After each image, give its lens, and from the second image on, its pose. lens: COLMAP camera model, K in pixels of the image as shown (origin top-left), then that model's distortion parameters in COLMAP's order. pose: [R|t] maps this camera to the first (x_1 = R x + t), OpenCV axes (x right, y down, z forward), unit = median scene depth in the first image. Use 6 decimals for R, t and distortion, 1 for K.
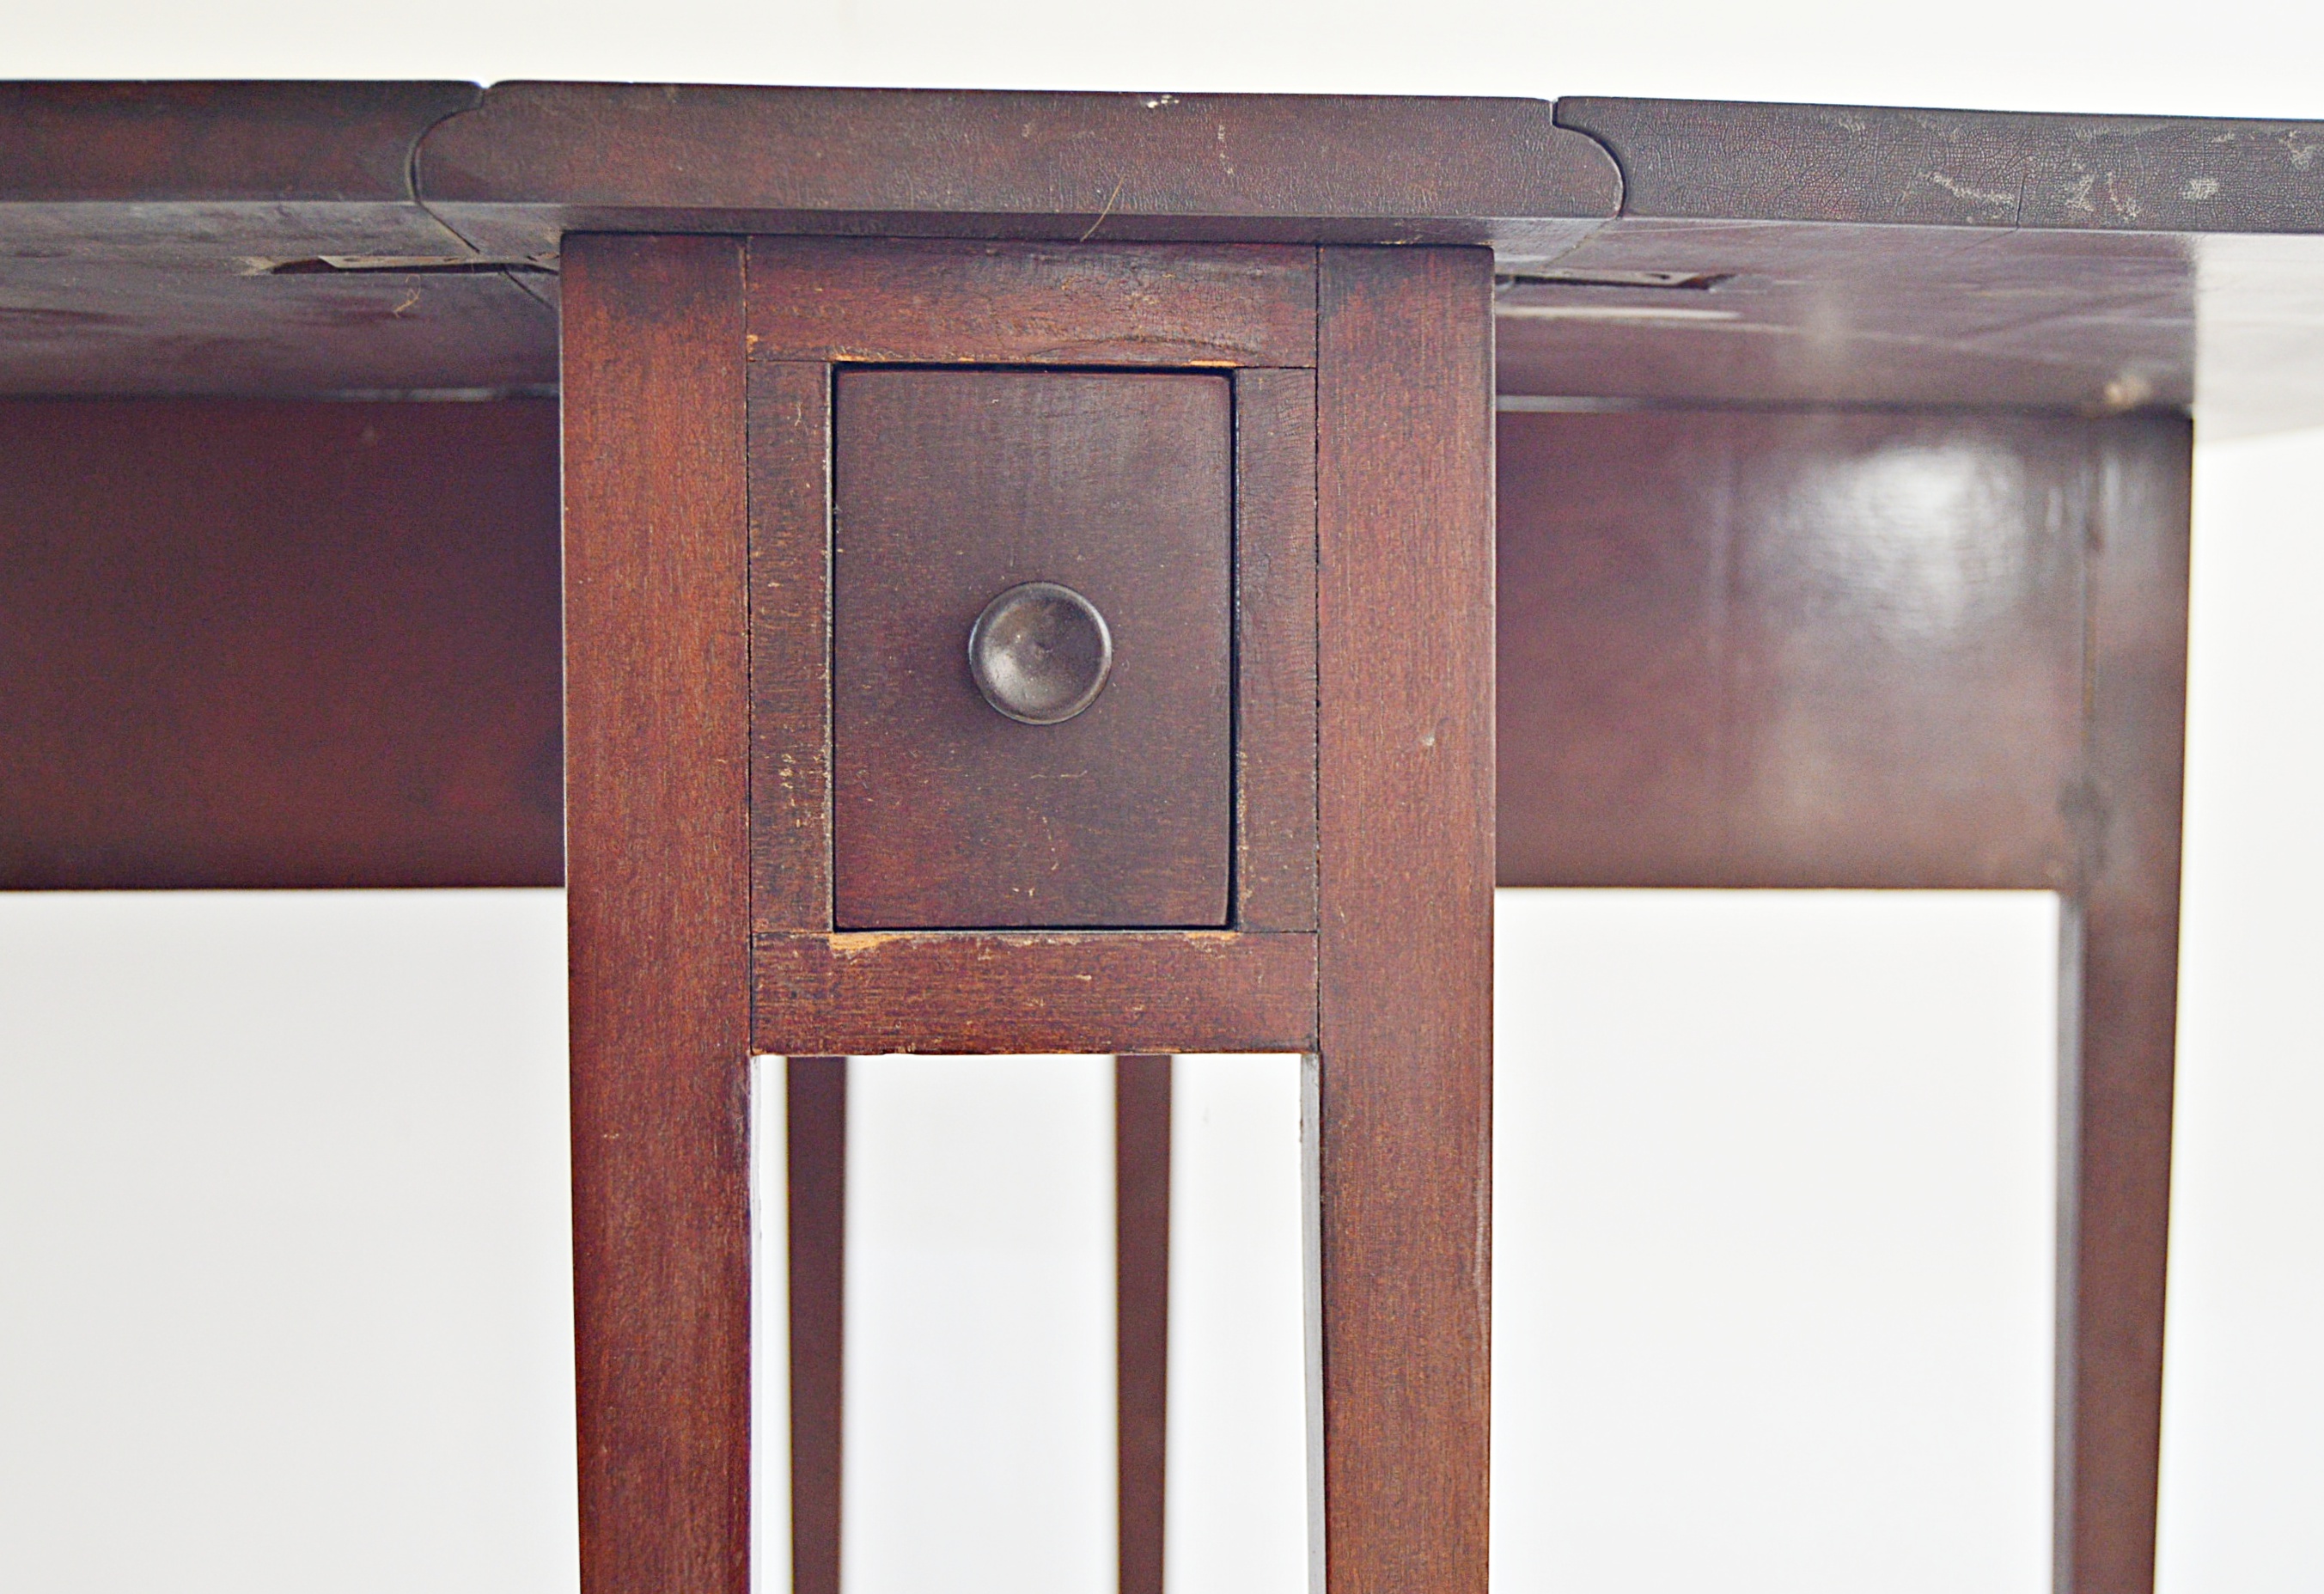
lens RADIAL K [[3140.3, 0, 1161.6], [0, 3140.3, 794.0], [0, 0, 1]] dist [-0.035917, 0.000000]
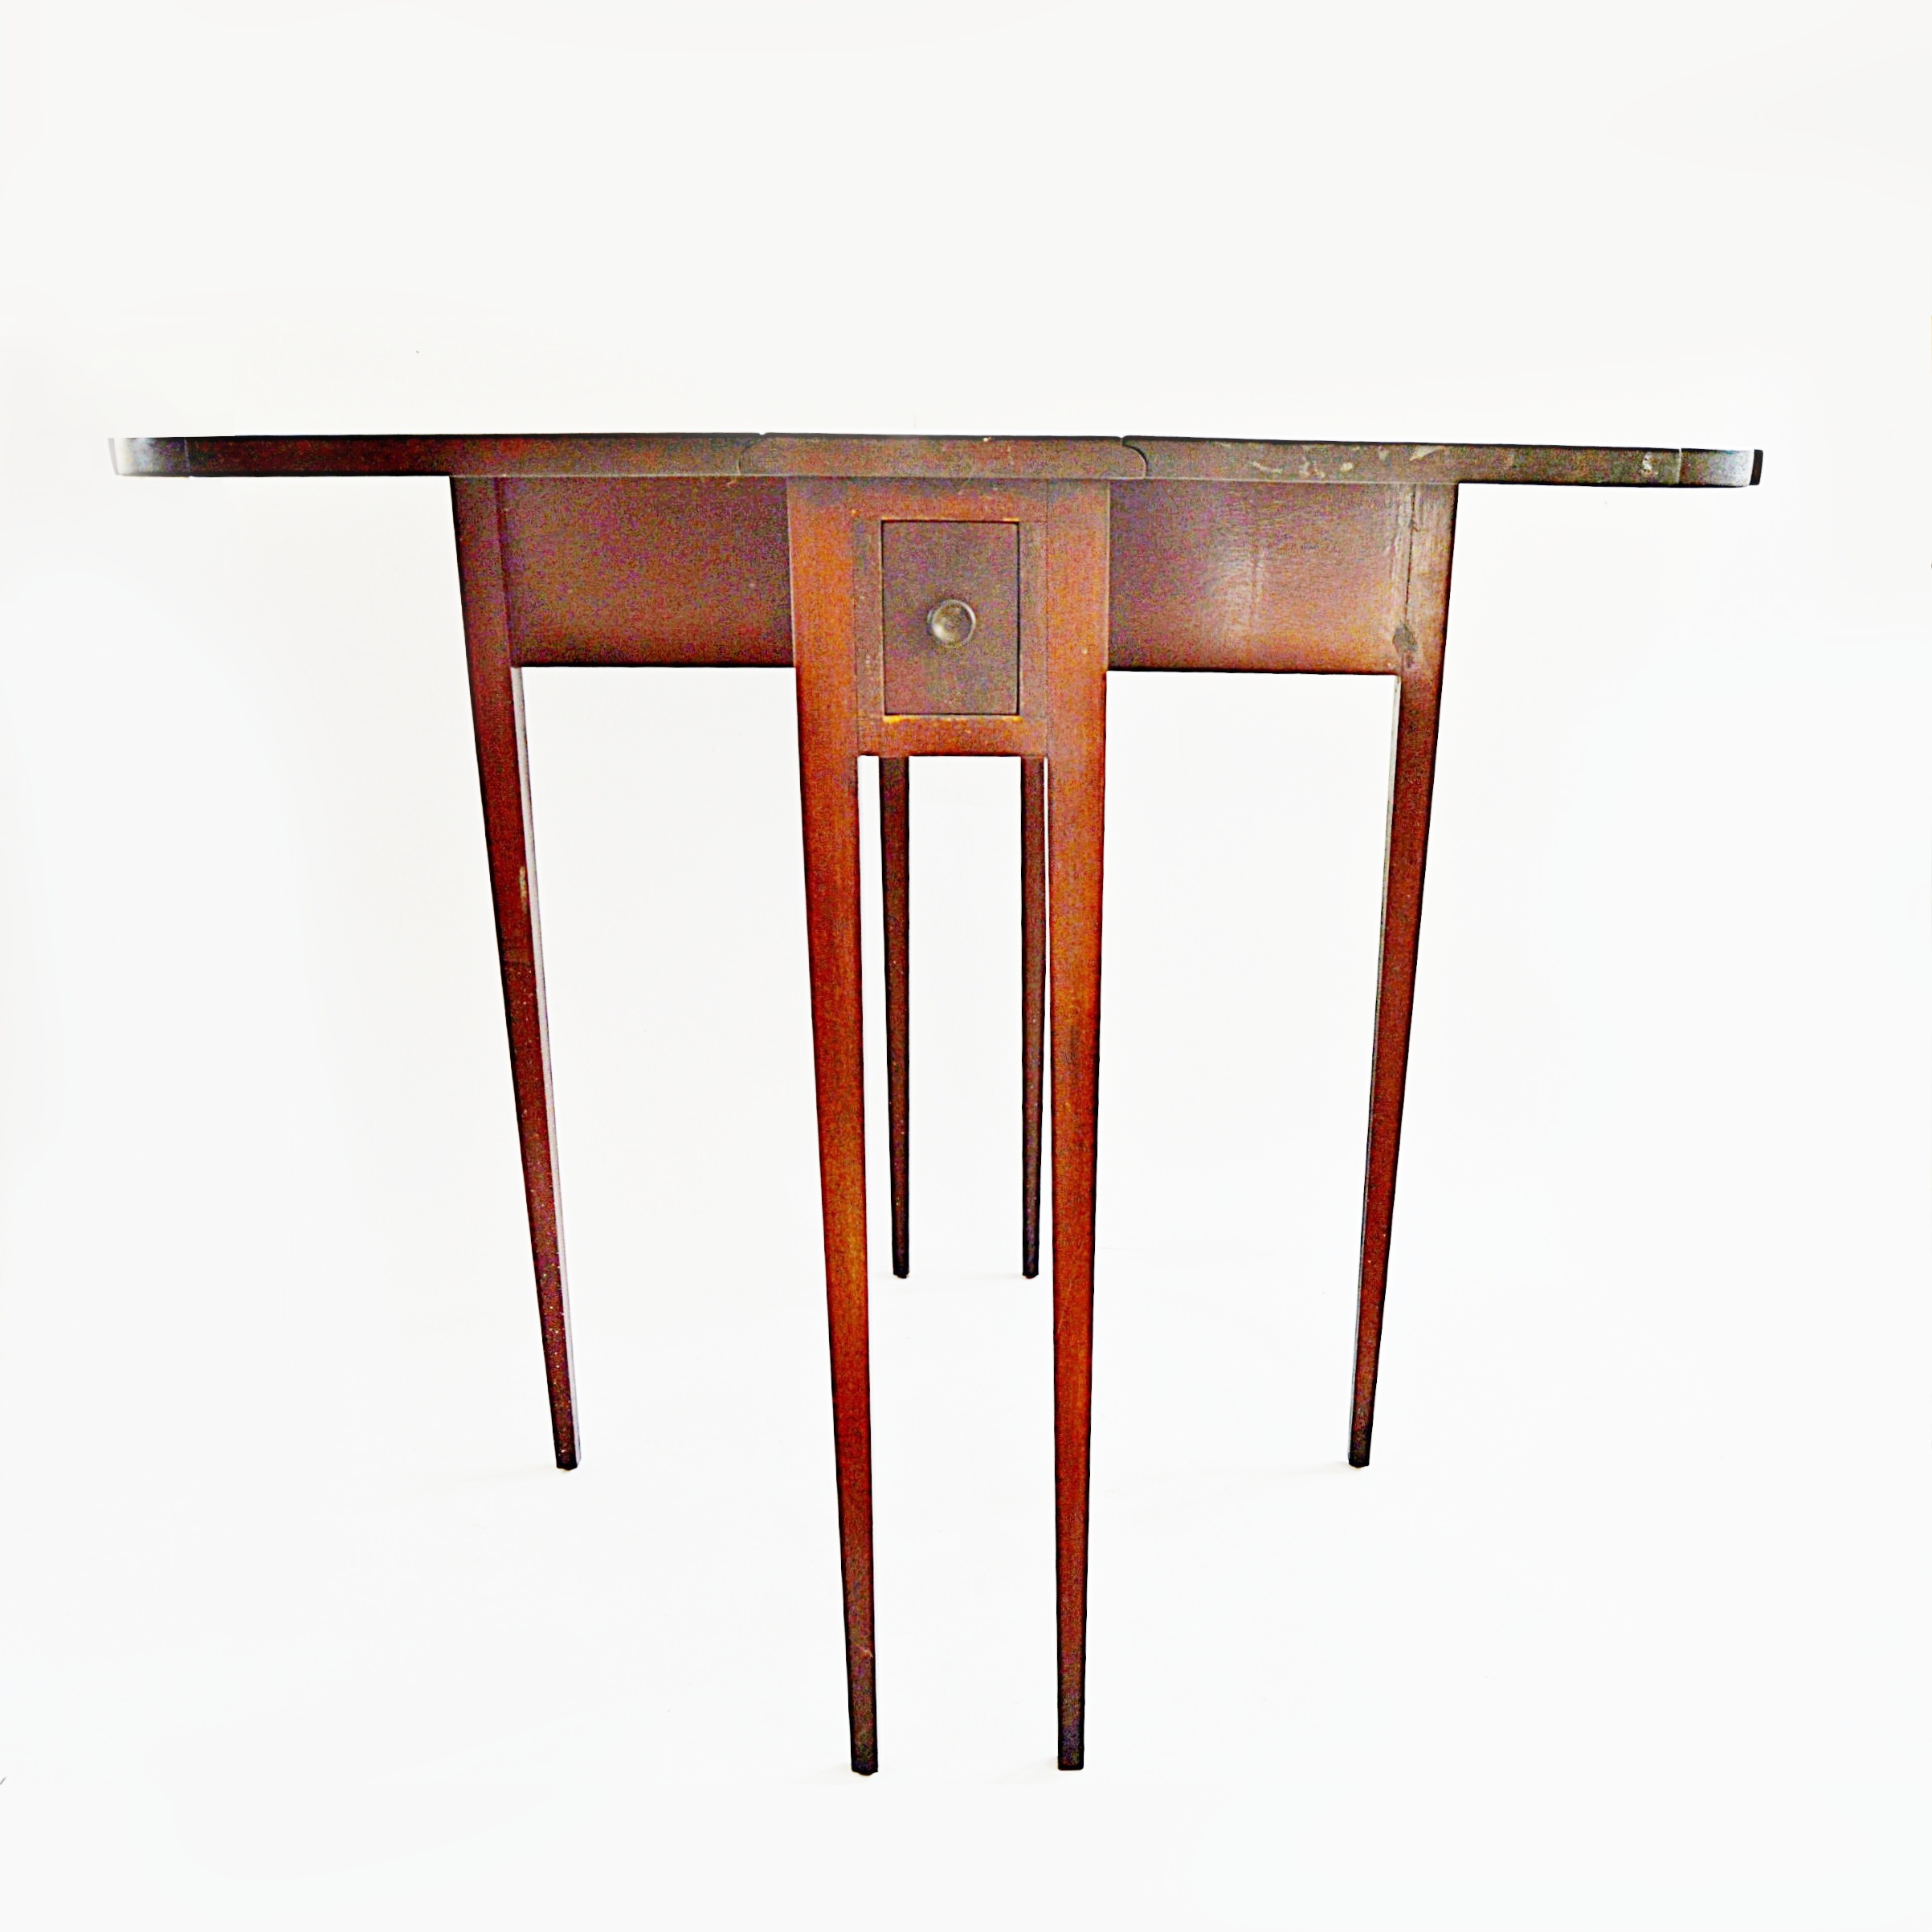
lens RADIAL K [[2005.6, 0, 967.9], [0, 2005.6, 967.0], [0, 0, 1]] dist [-0.021198, 0.000000]
pose [[0.994948, 0.019486, -0.098484, 0.166810], [0.004385, 0.971610, 0.236546, -0.174346], [0.100298, -0.235783, 0.966616, -0.891333]]
